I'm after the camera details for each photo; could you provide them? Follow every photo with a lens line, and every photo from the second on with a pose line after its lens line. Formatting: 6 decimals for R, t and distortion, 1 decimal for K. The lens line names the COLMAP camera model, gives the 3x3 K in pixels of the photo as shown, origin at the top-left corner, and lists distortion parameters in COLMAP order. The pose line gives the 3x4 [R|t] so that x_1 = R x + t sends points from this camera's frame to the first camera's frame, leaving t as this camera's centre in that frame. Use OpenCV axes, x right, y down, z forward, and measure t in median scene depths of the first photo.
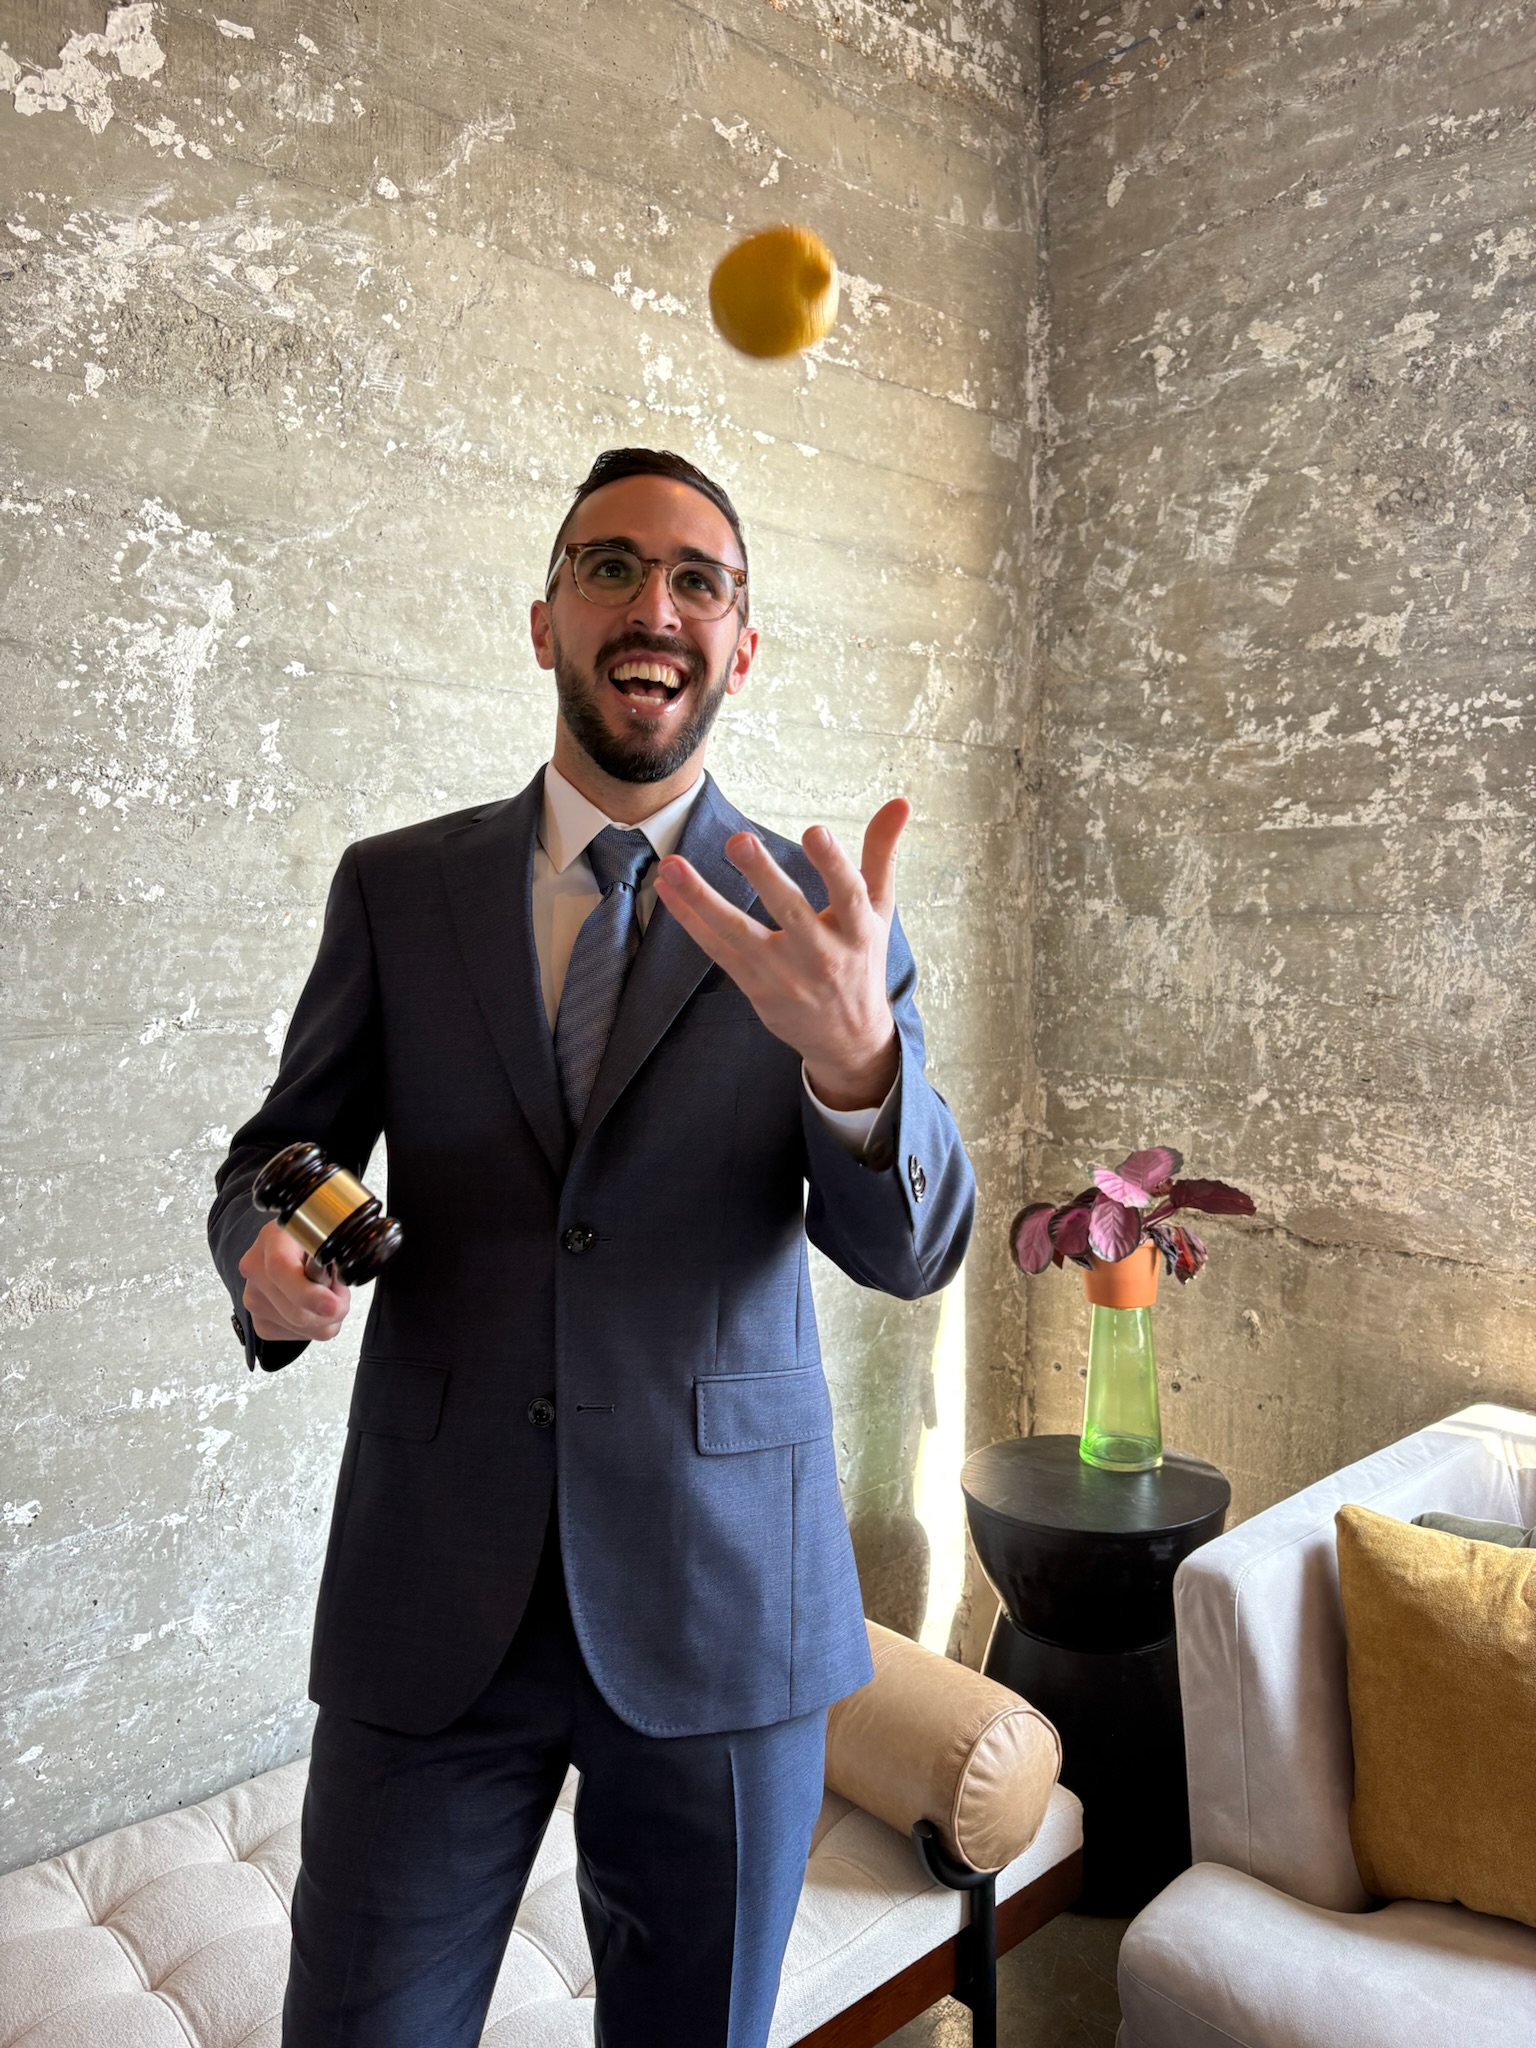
lens RADIAL K [[1546.7, 0, 759.6], [0, 1546.7, 1007.8], [0, 0, 1]] dist [0.009270, -0.037114]
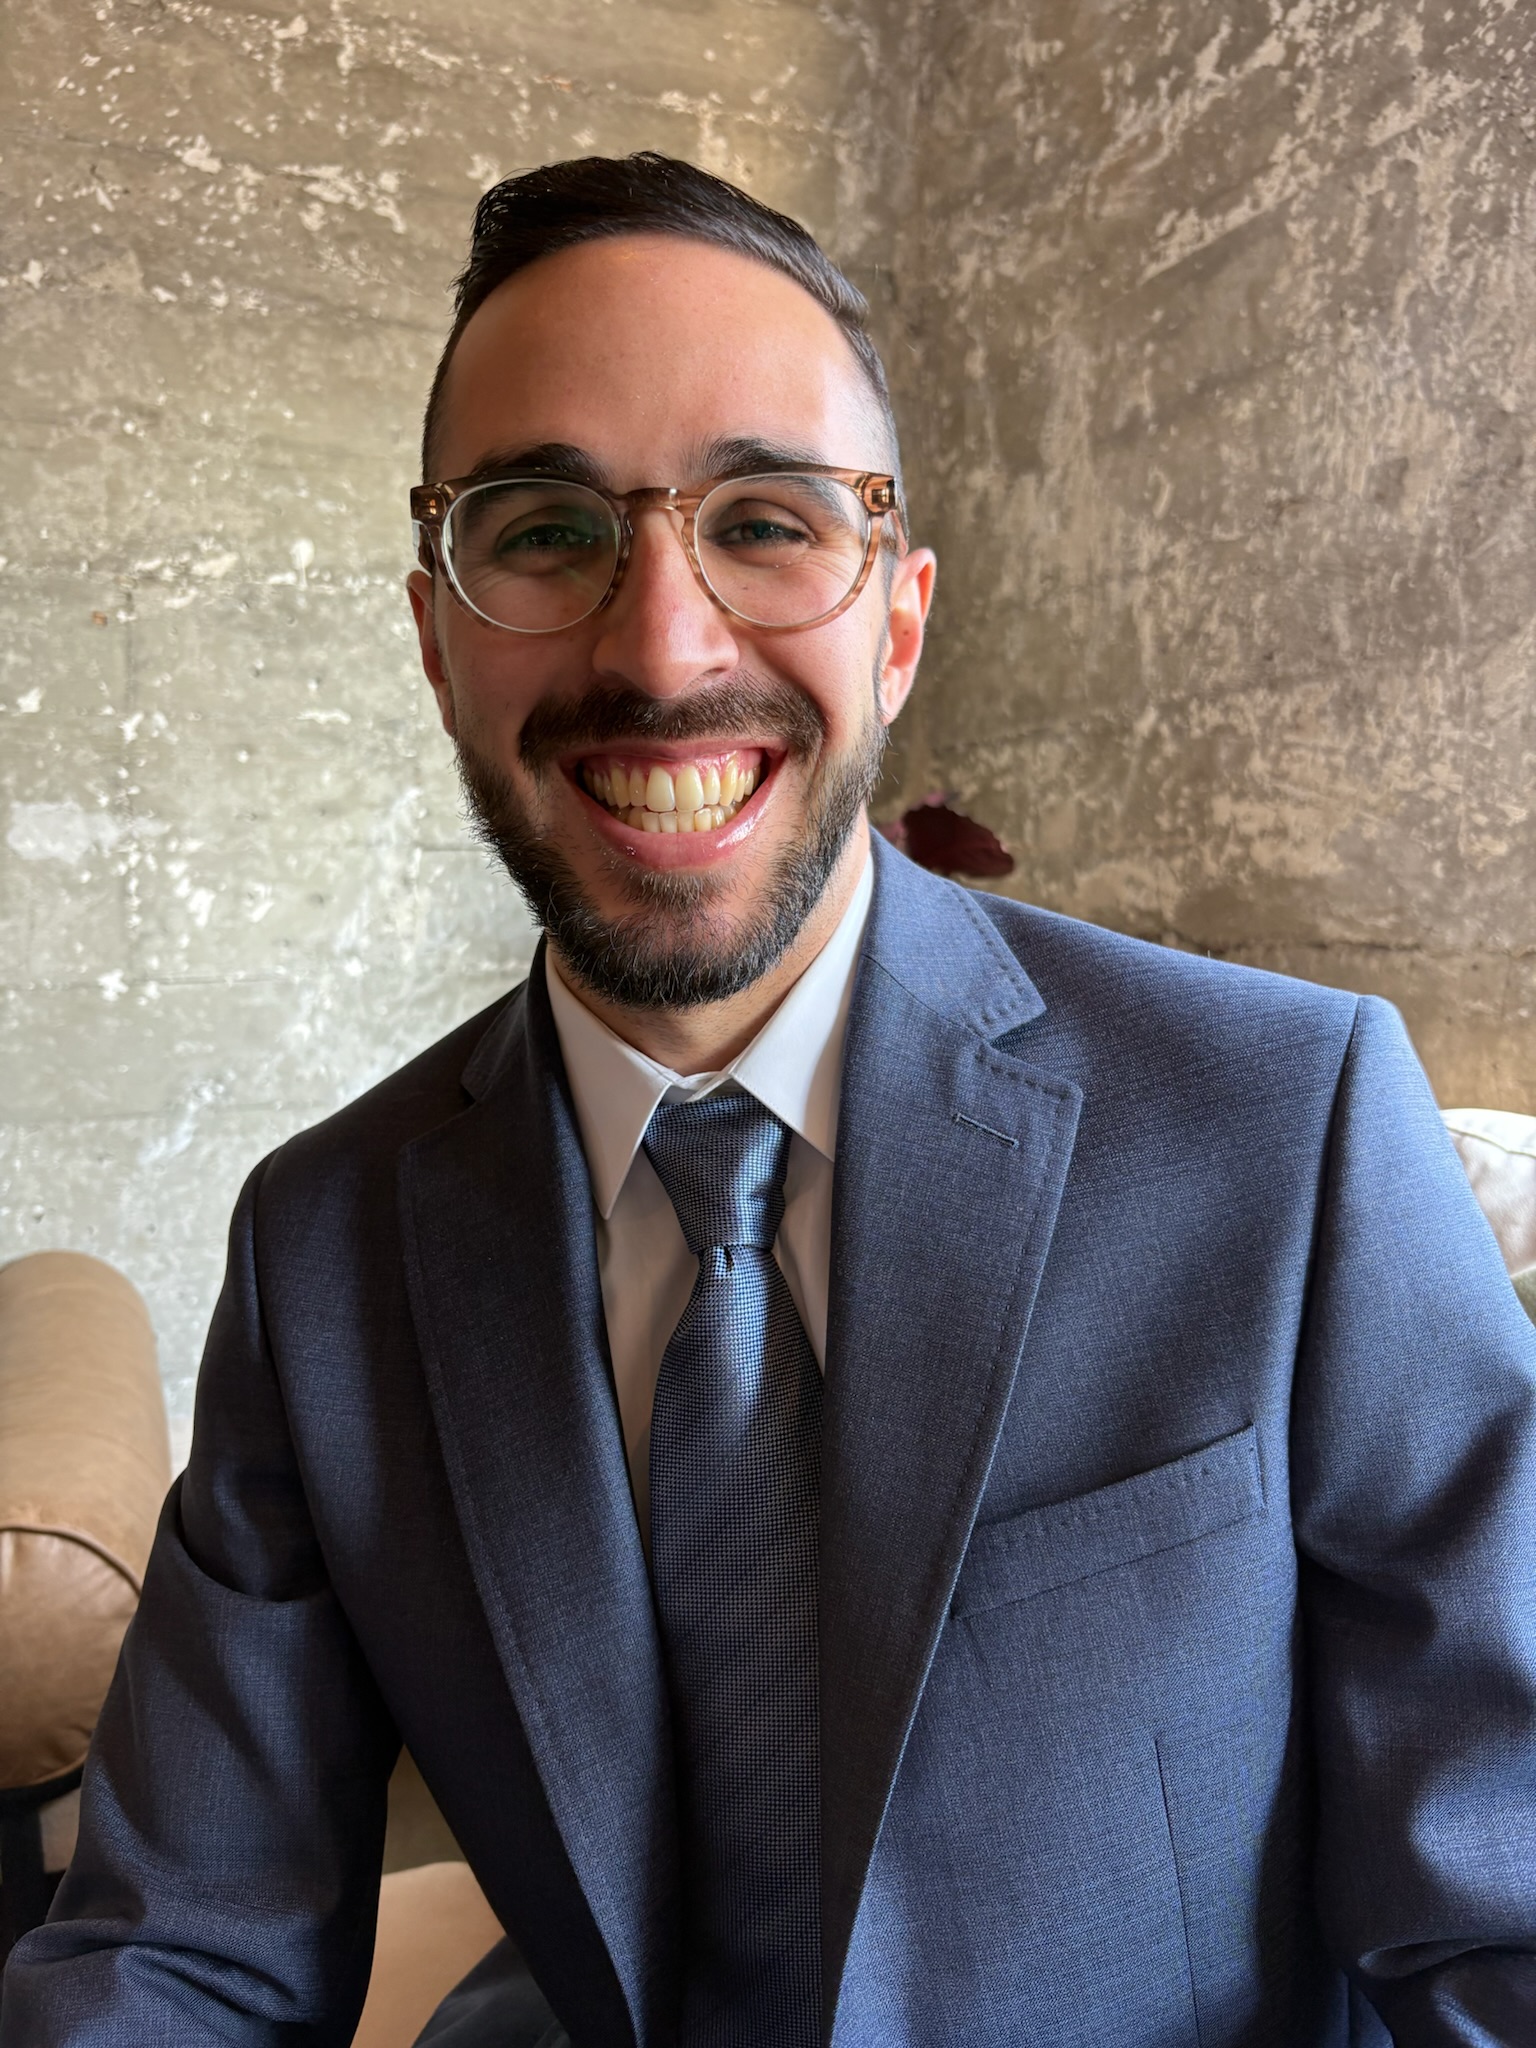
lens RADIAL K [[1546.7, 0, 772.0], [0, 1546.7, 1041.3], [0, 0, 1]] dist [0.009270, -0.037114]
pose [[0.947346, 0.021772, -0.319471, 0.398387], [-0.007853, 0.998965, 0.044792, 0.166351], [0.320116, -0.039924, 0.946537, 0.369221]]
